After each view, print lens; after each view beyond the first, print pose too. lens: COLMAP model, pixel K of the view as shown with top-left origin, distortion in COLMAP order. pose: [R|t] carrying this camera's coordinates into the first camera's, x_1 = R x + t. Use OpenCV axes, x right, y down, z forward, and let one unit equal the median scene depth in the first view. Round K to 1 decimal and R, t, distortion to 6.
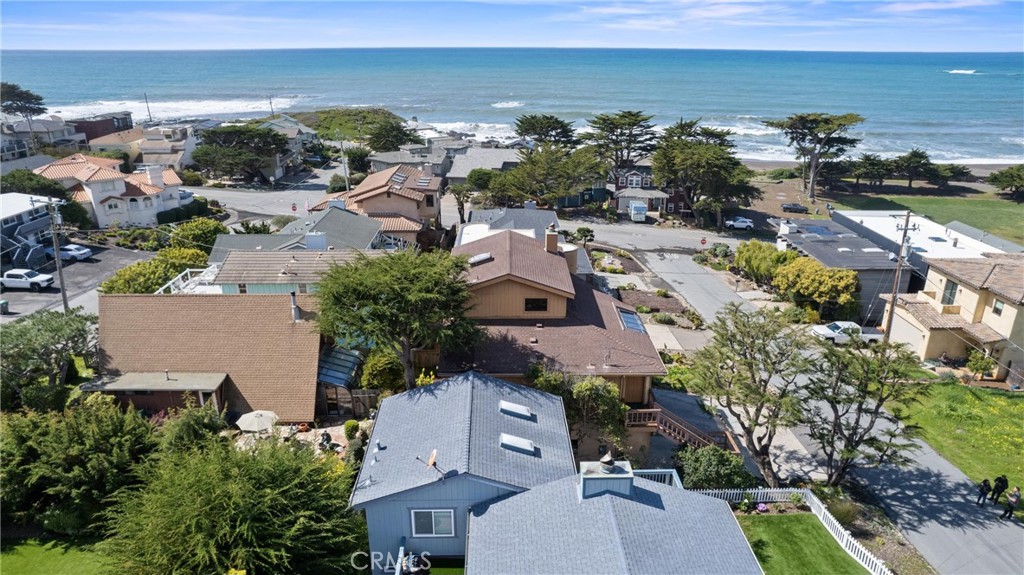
lens RADIAL K [[655.6, 0, 509.3], [0, 655.6, 287.3], [0, 0, 1]] dist [-0.031875, 0.000449]
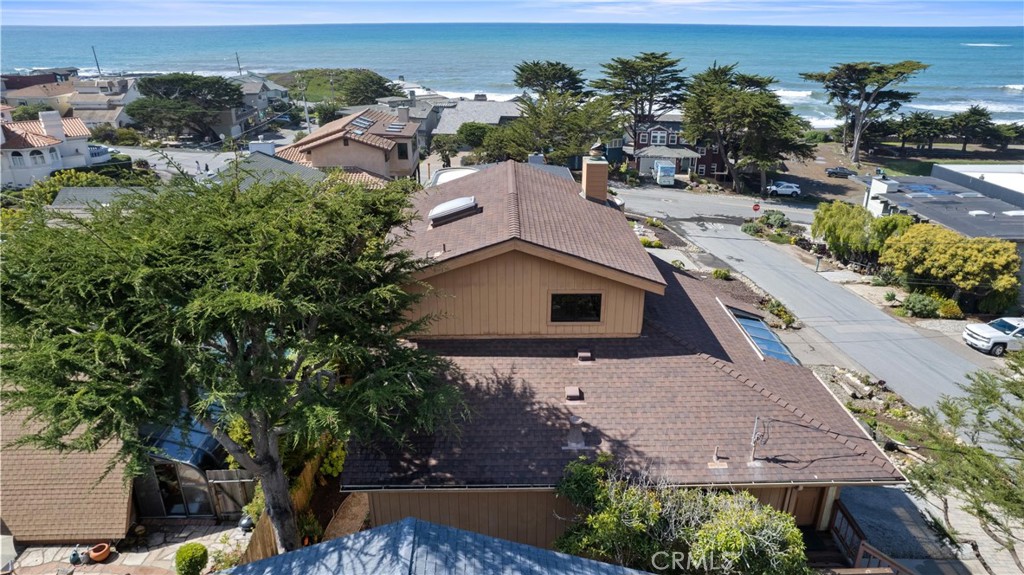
lens RADIAL K [[655.6, 0, 517.1], [0, 655.6, 286.7], [0, 0, 1]] dist [-0.031875, 0.000449]
pose [[0.999874, -0.003471, 0.015484, -0.002138], [0.002974, 0.999484, 0.031990, -0.000779], [-0.015587, -0.031940, 0.999368, 0.194014]]
